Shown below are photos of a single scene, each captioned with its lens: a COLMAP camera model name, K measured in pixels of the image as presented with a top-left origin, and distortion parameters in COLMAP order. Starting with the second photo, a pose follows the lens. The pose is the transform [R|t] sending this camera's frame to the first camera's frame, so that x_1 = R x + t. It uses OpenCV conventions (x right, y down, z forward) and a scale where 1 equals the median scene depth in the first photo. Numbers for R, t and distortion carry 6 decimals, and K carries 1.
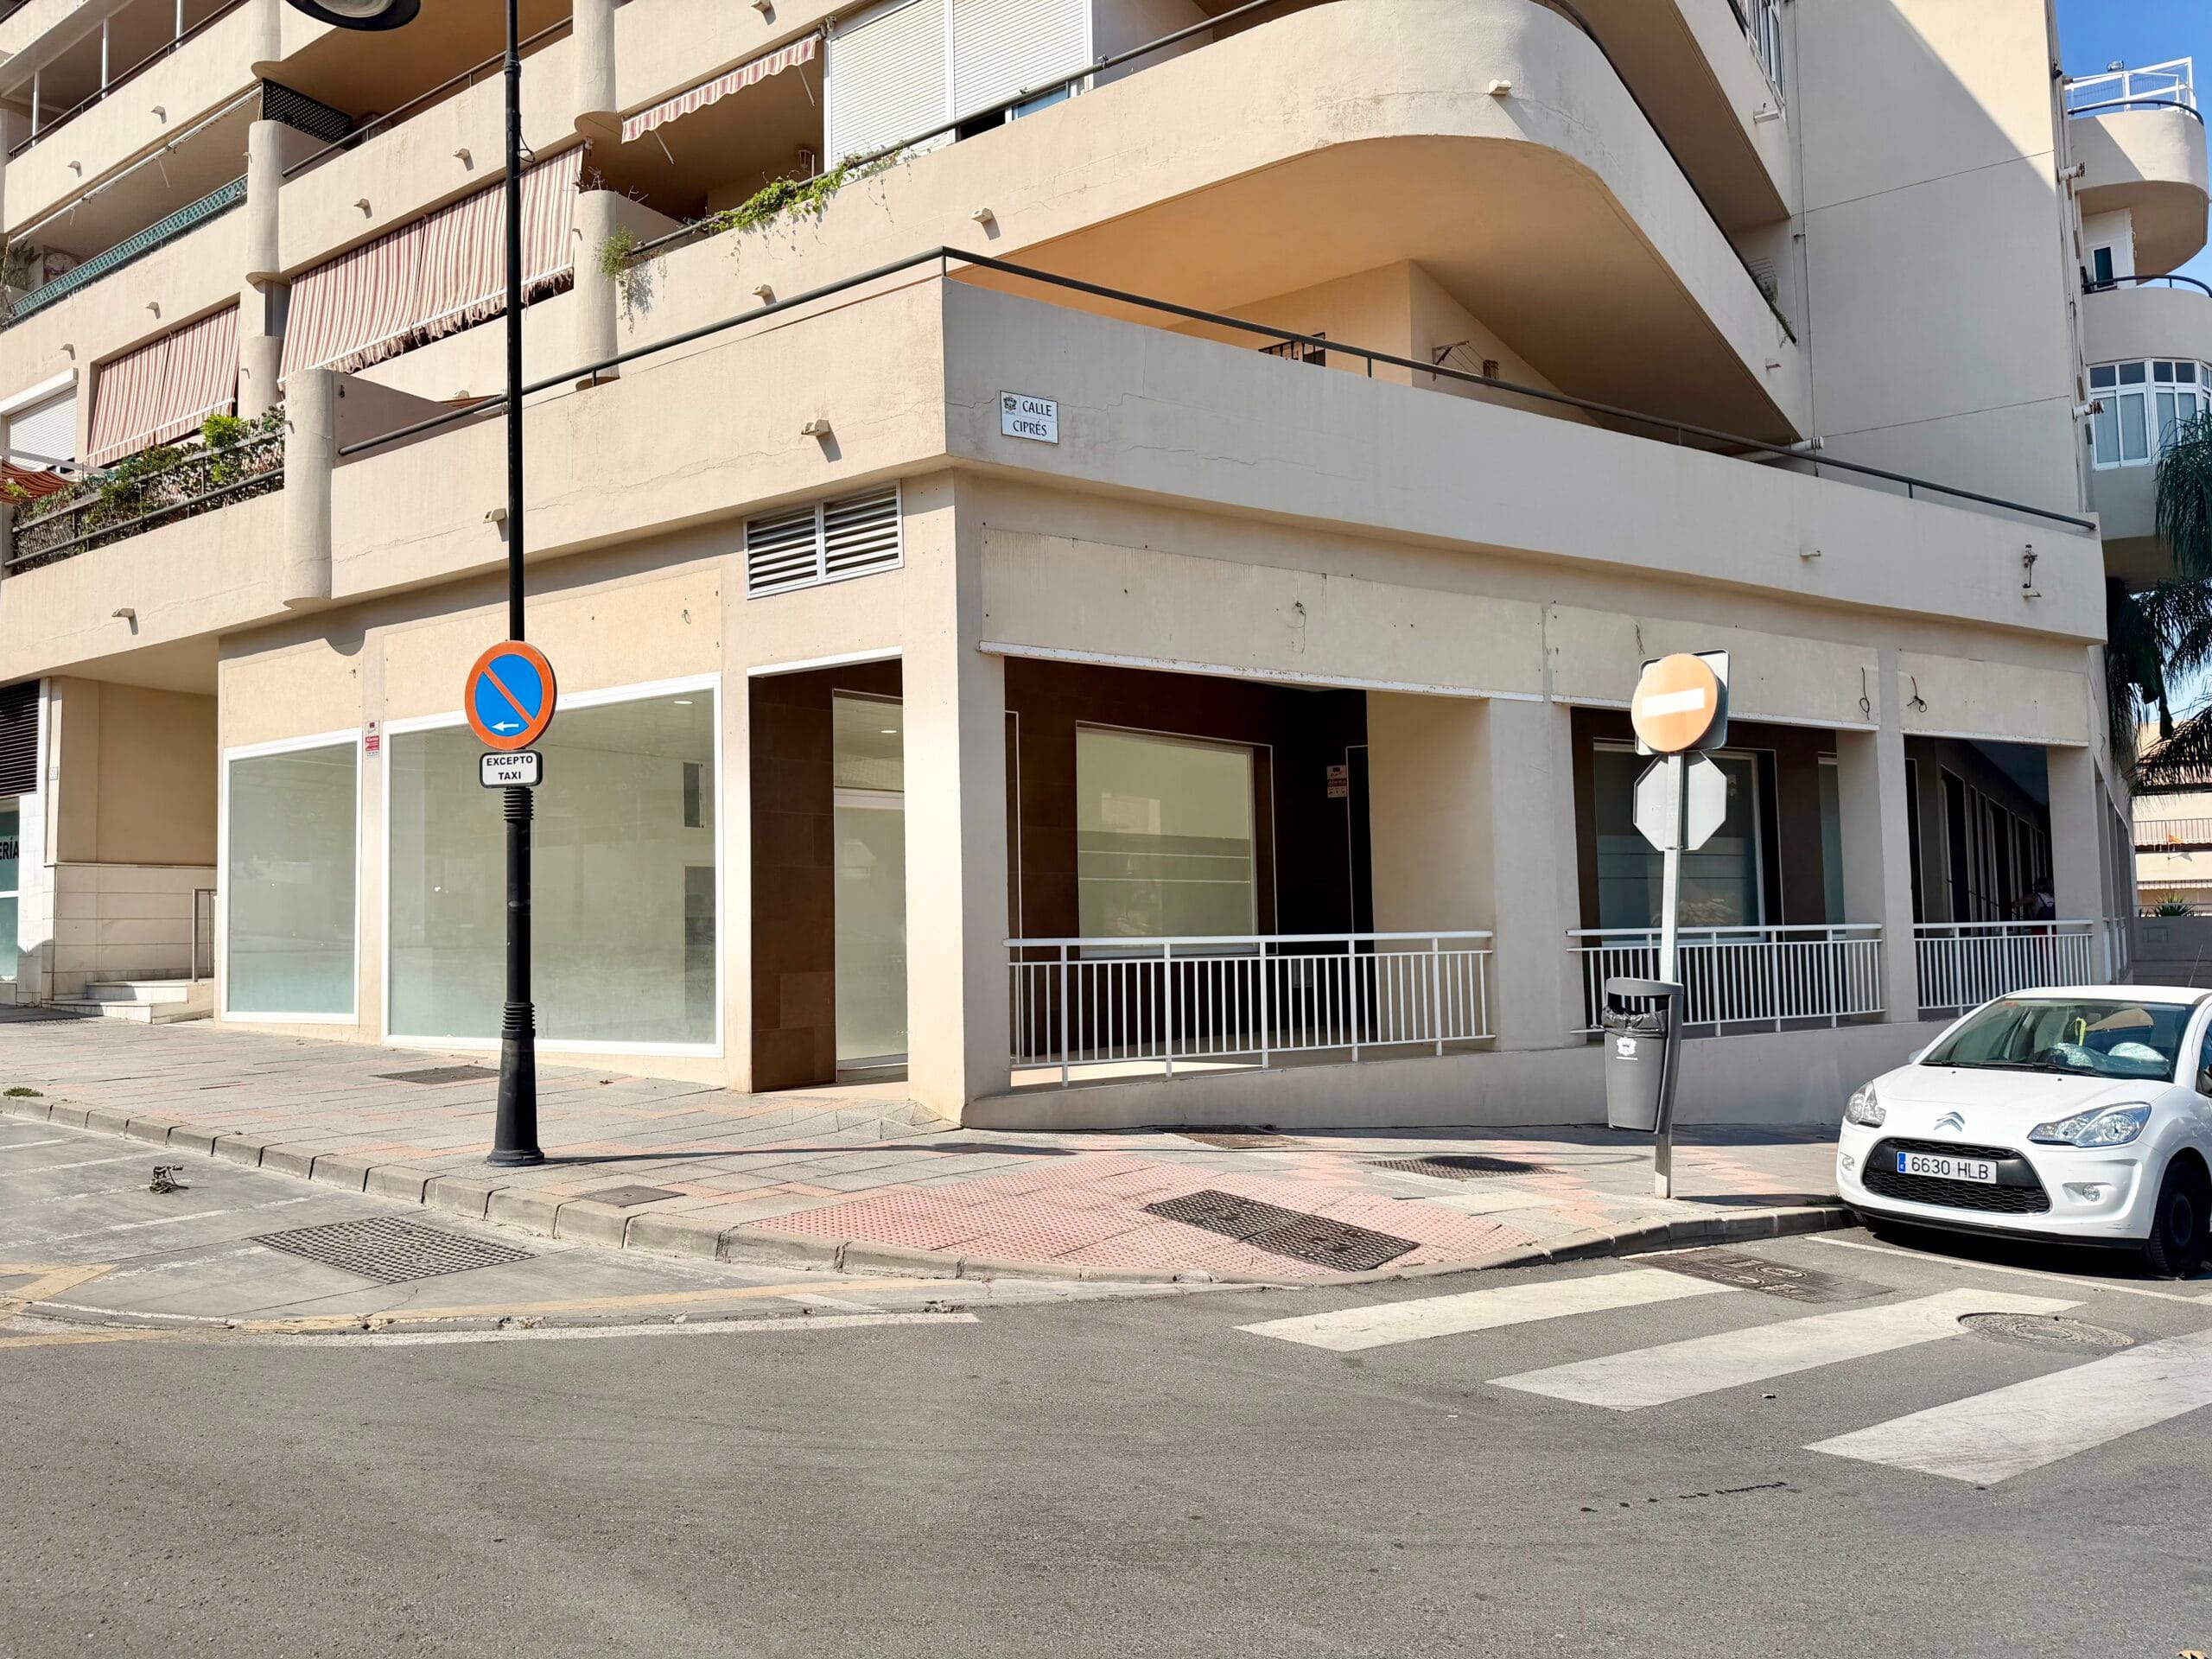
lens RADIAL K [[1548.7, 0, 1115.0], [0, 1548.7, 861.9], [0, 0, 1]] dist [0.001186, -0.002747]
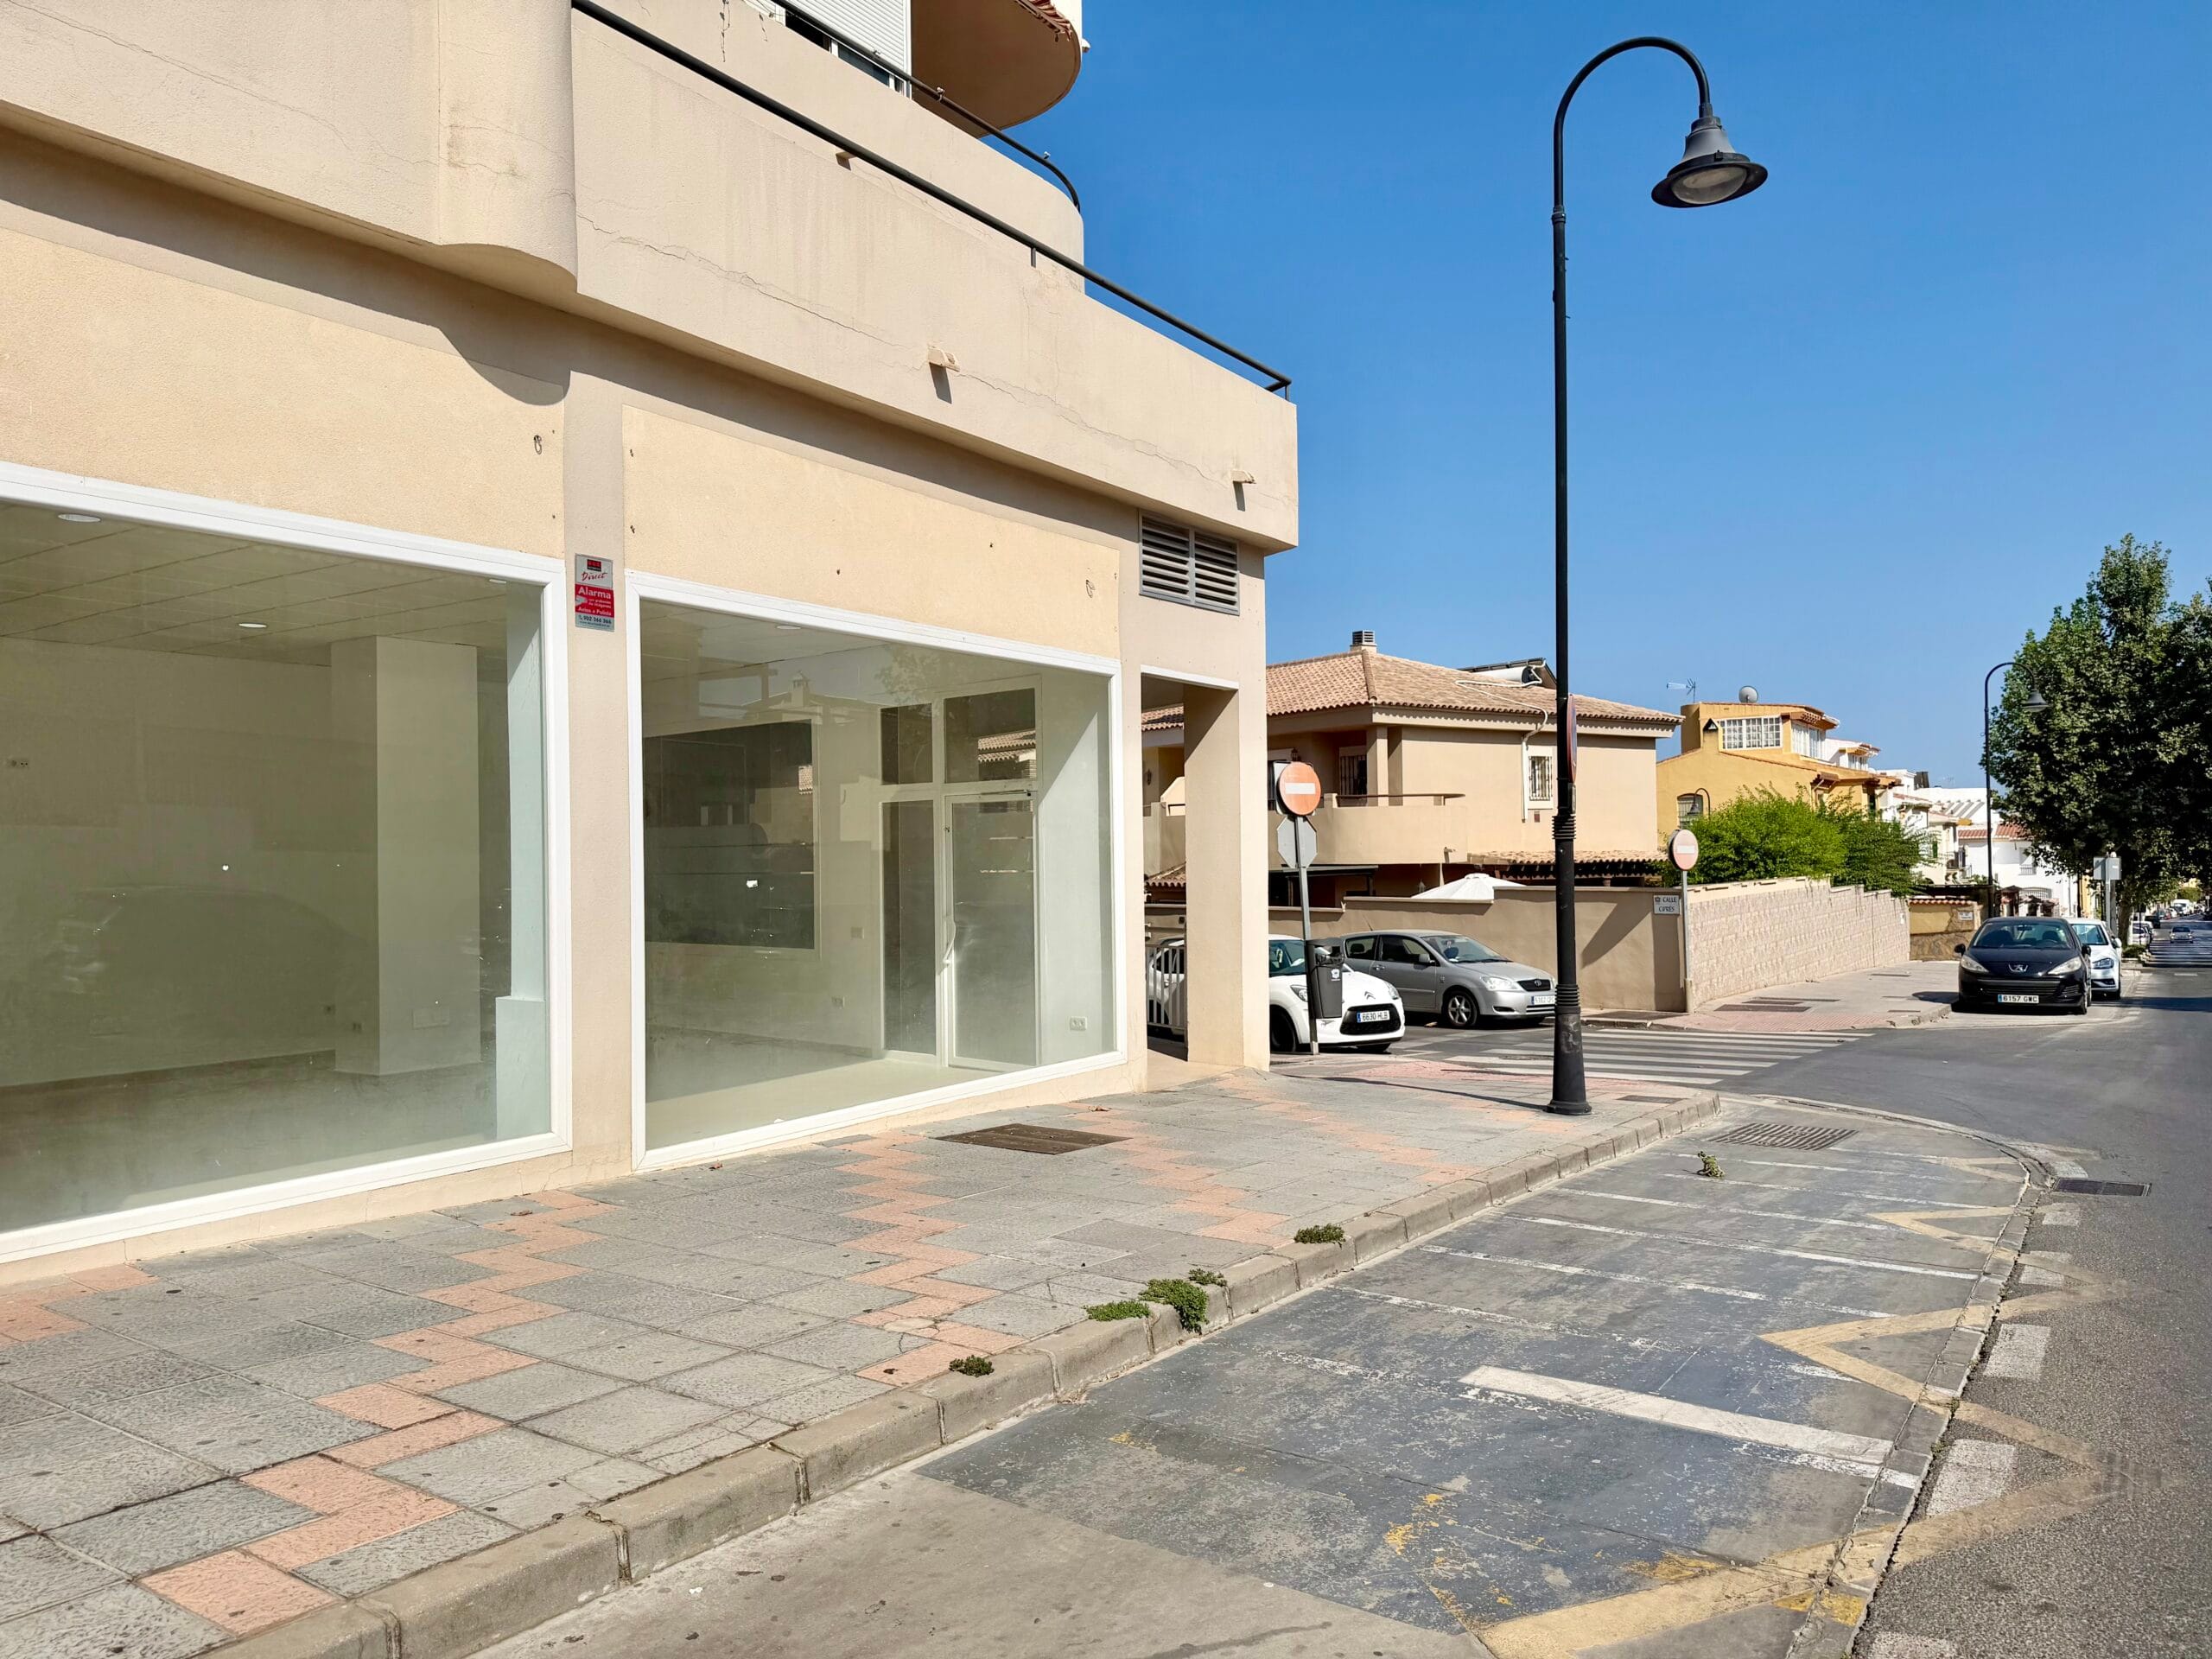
lens RADIAL K [[1548.7, 0, 1115.0], [0, 1548.7, 861.9], [0, 0, 1]] dist [0.001186, -0.002747]
pose [[0.005510, 0.014446, 0.999880, -1.039790], [-0.032056, 0.999384, -0.014262, 0.013785], [-0.999471, -0.031974, 0.005970, 0.853558]]
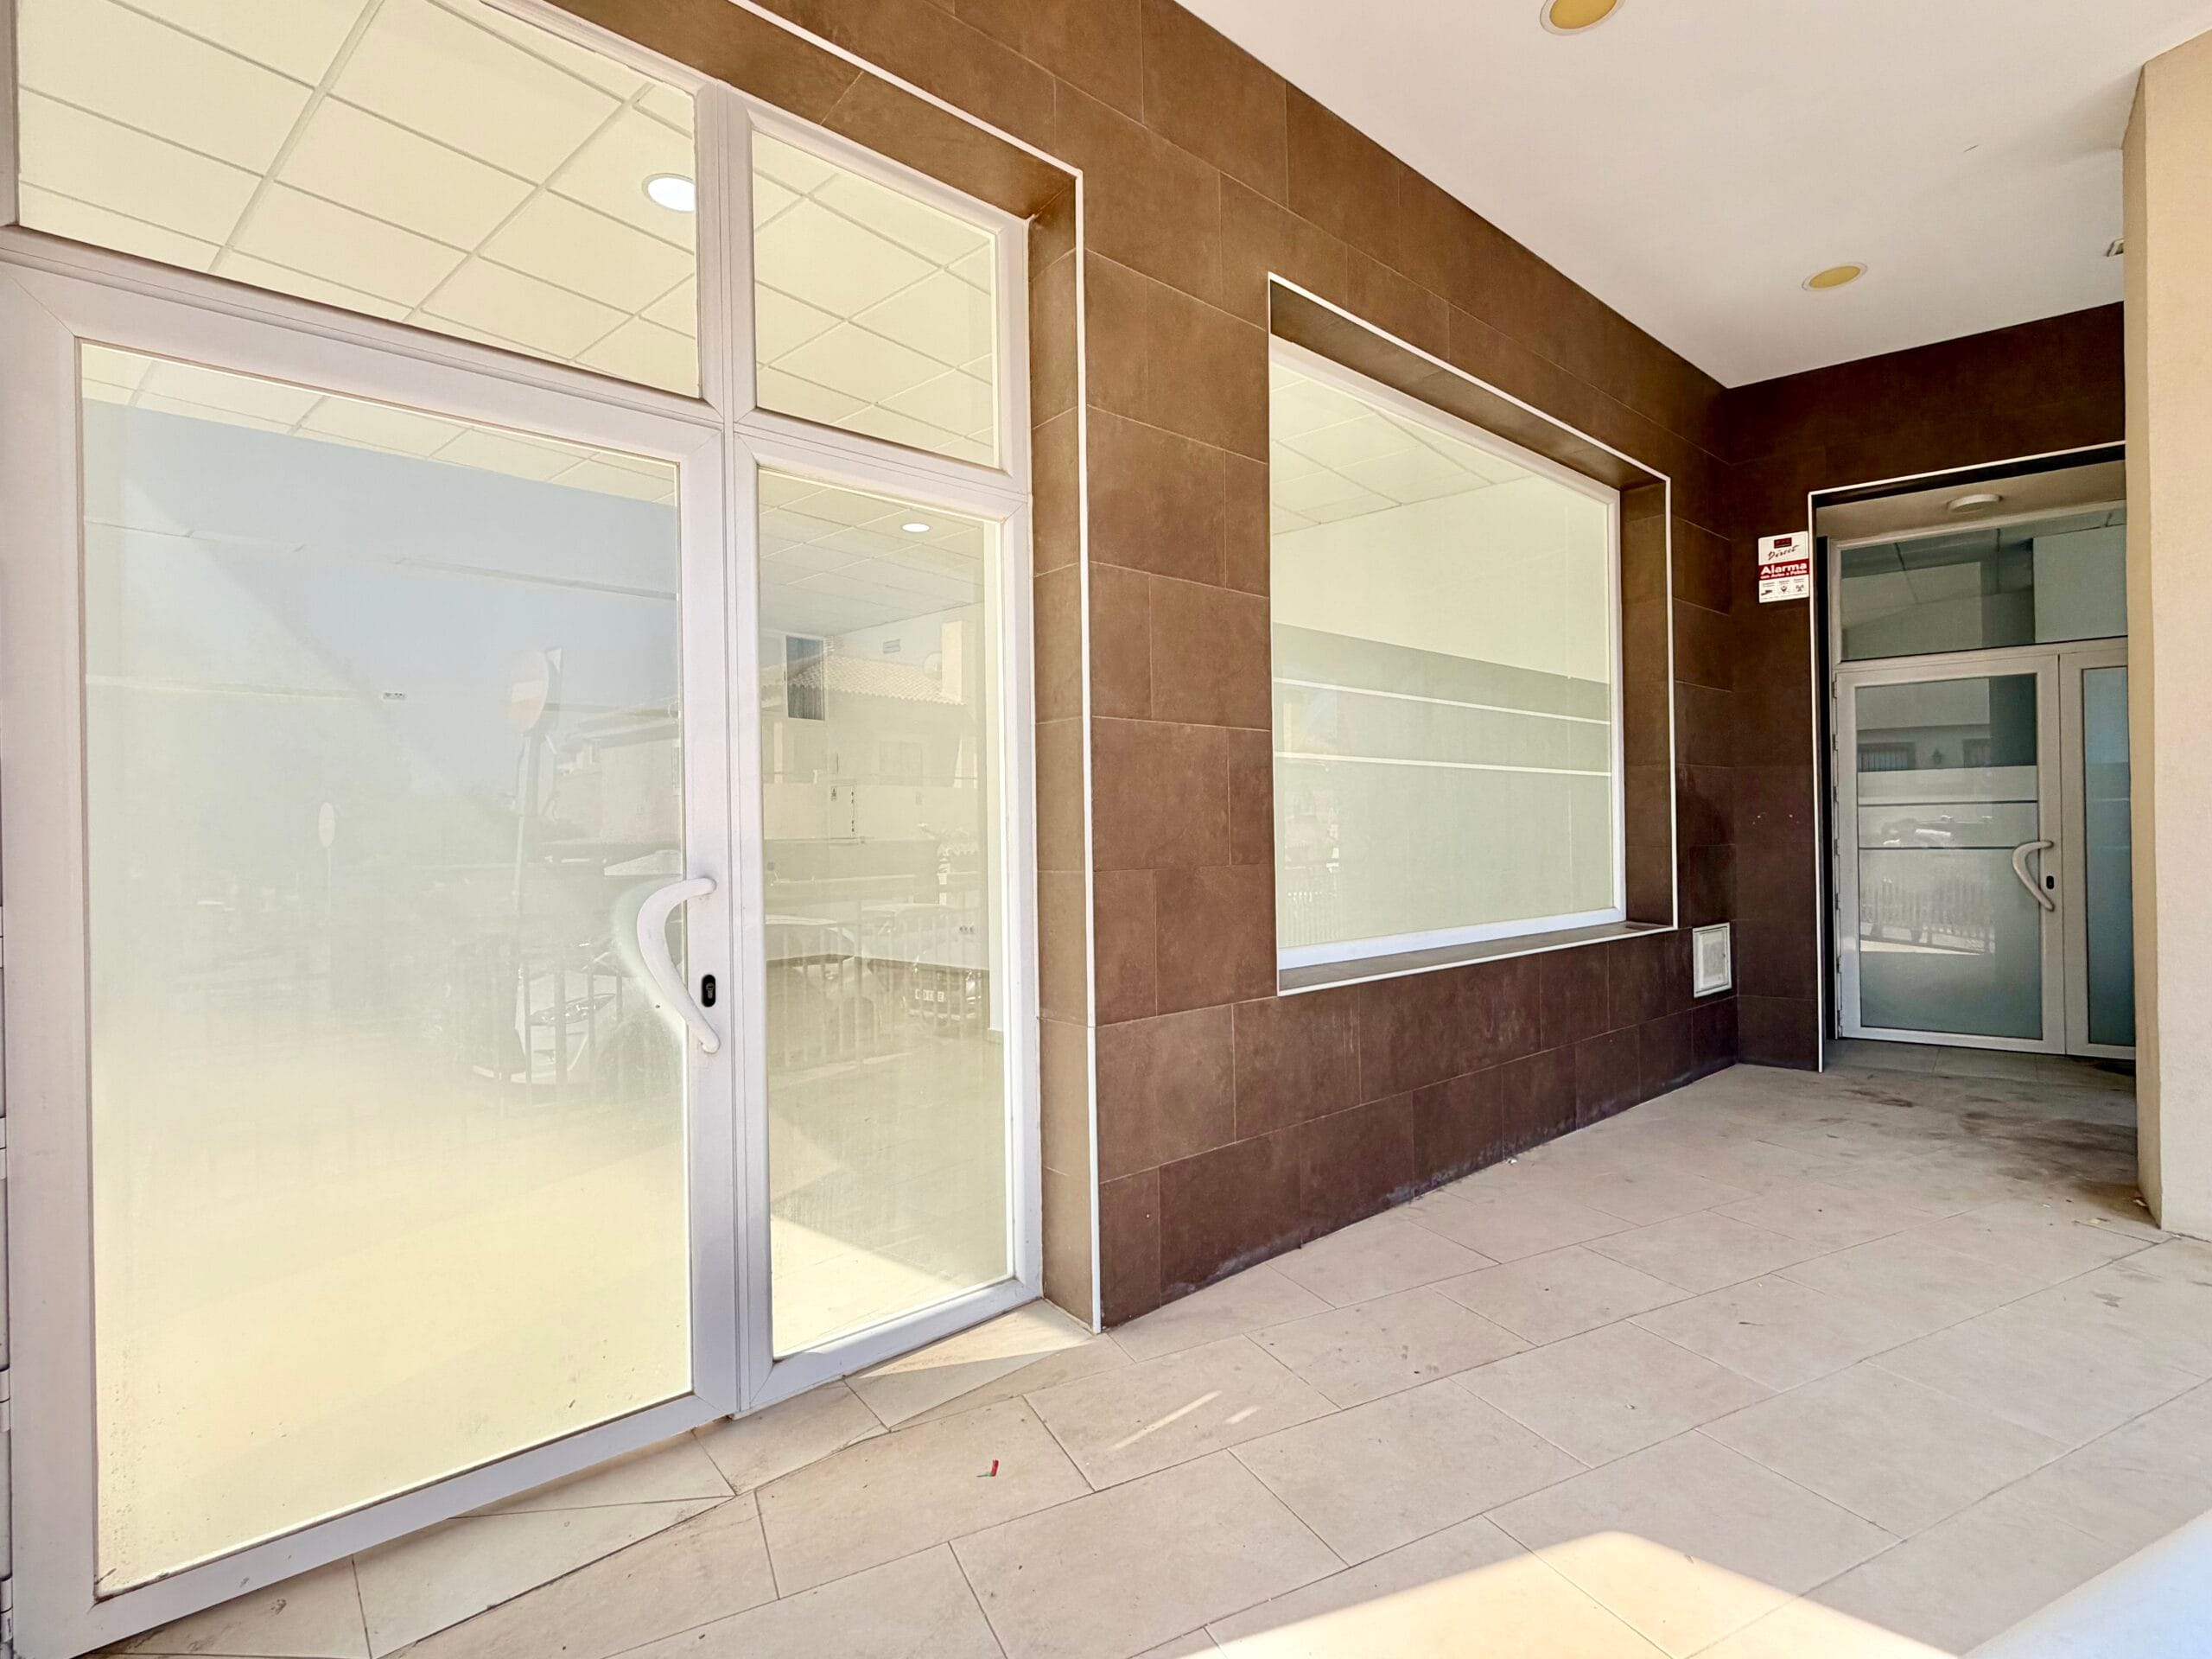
lens RADIAL K [[1051.8, 0, 1110.5], [0, 1051.8, 836.3], [0, 0, 1]] dist [0.018712, 0.000048]
pose [[0.993120, 0.004942, -0.116996, -0.032840], [0.000551, 0.998901, 0.046874, 0.020383], [0.117099, -0.046616, 0.992026, 0.793966]]
